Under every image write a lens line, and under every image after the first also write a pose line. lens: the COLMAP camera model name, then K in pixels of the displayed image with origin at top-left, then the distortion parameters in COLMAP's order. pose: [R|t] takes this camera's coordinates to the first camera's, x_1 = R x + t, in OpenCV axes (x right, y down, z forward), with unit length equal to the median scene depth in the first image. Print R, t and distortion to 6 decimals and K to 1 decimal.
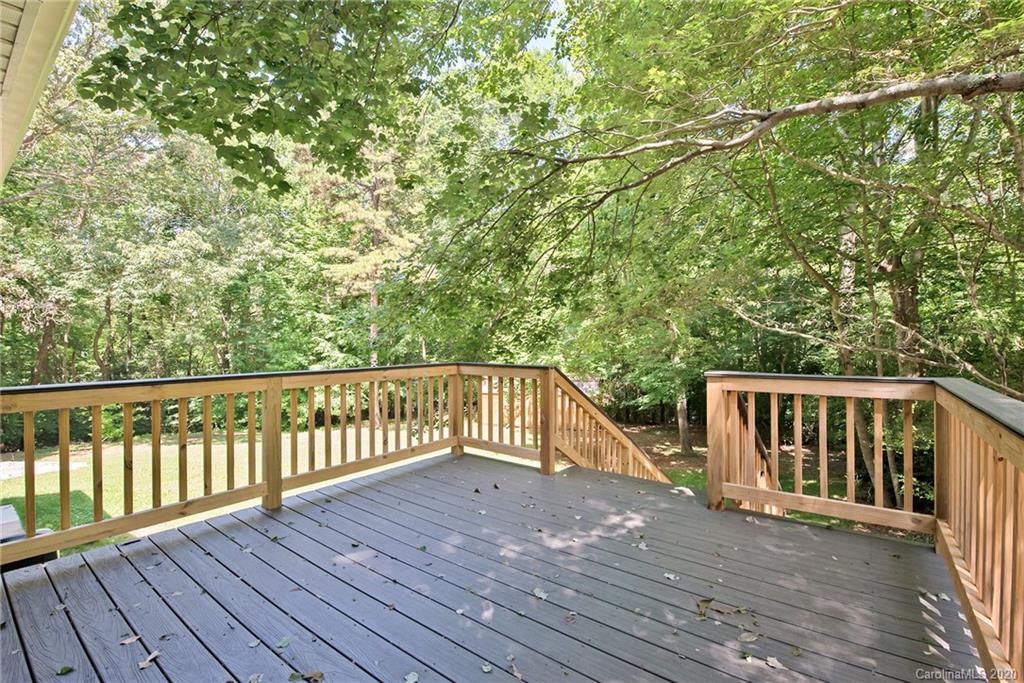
lens RADIAL K [[453.8, 0, 516.1], [0, 453.8, 344.3], [0, 0, 1]] dist [-0.003108, -0.000730]
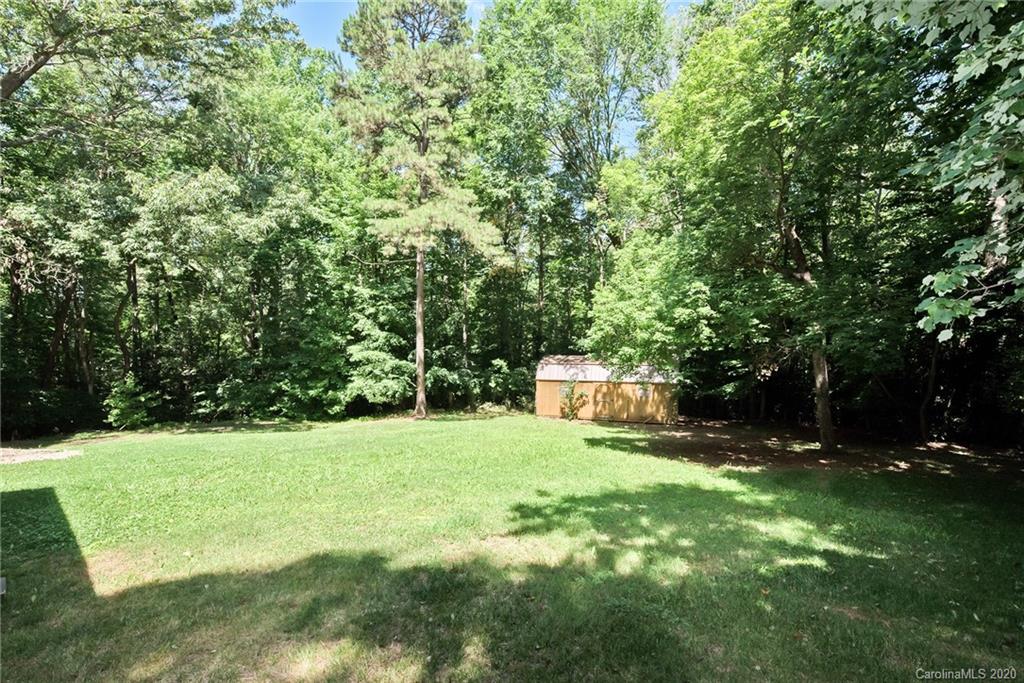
lens RADIAL K [[469.7, 0, 509.3], [0, 469.7, 336.5], [0, 0, 1]] dist [-0.001193, -0.000222]
pose [[0.997382, -0.004990, -0.072140, -0.101353], [0.004555, 0.999970, -0.006196, 0.045989], [0.072169, 0.005852, 0.997375, 0.153980]]
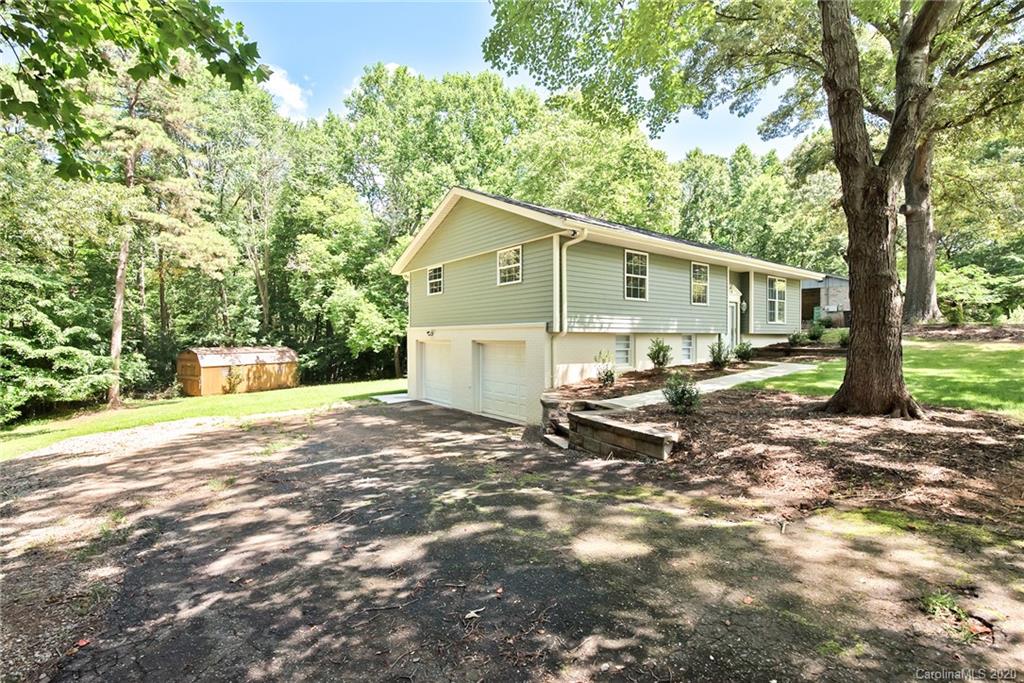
lens RADIAL K [[469.7, 0, 509.3], [0, 469.7, 336.5], [0, 0, 1]] dist [-0.001193, -0.000222]
pose [[0.280586, -0.007682, 0.959798, -1.258955], [0.003491, 0.999970, 0.006983, 0.044550], [-0.959822, 0.001391, 0.280605, -0.014172]]
